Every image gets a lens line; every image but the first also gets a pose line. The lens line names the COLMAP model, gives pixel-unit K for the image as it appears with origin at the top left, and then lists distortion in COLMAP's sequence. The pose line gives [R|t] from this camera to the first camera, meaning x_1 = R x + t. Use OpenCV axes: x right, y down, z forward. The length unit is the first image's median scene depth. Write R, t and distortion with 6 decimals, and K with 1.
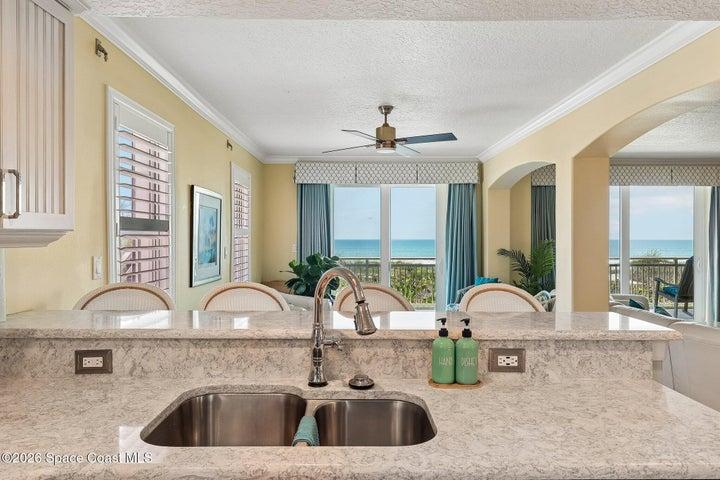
lens RADIAL K [[458.2, 0, 362.0], [0, 458.2, 238.5], [0, 0, 1]] dist [0.002742, -0.001712]
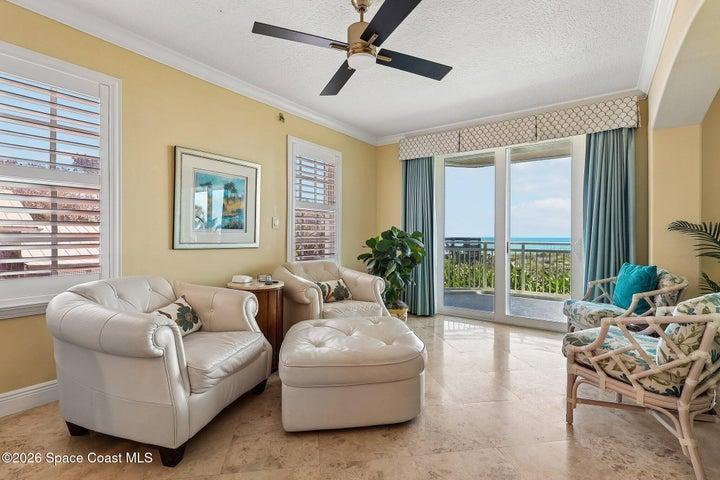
lens RADIAL K [[343.1, 0, 364.1], [0, 343.1, 236.3], [0, 0, 1]] dist [-0.002622, -0.000181]
pose [[0.808174, 0.000907, -0.588944, 0.274689], [-0.003600, 0.999988, -0.003399, 0.054887], [0.588933, 0.004867, 0.808167, 0.436711]]
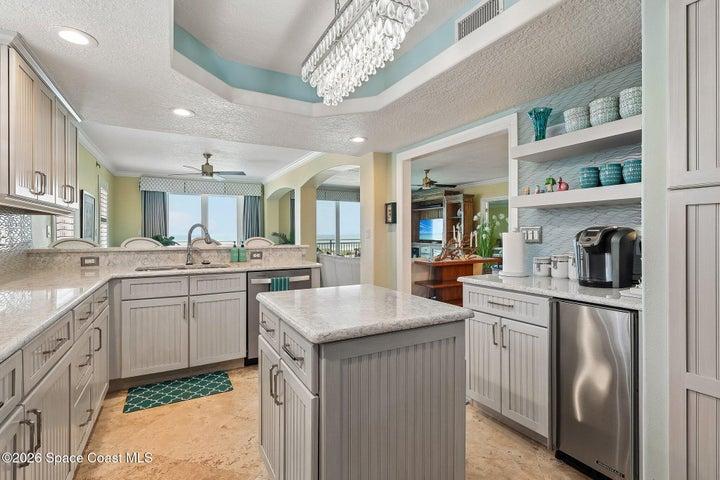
lens RADIAL K [[343.1, 0, 362.4], [0, 343.1, 236.9], [0, 0, 1]] dist [-0.002622, -0.000181]
pose [[0.877430, -0.007845, 0.479641, -0.055057], [0.006322, 0.999969, 0.004790, 0.043526], [-0.479664, -0.001170, 0.877452, -0.453046]]
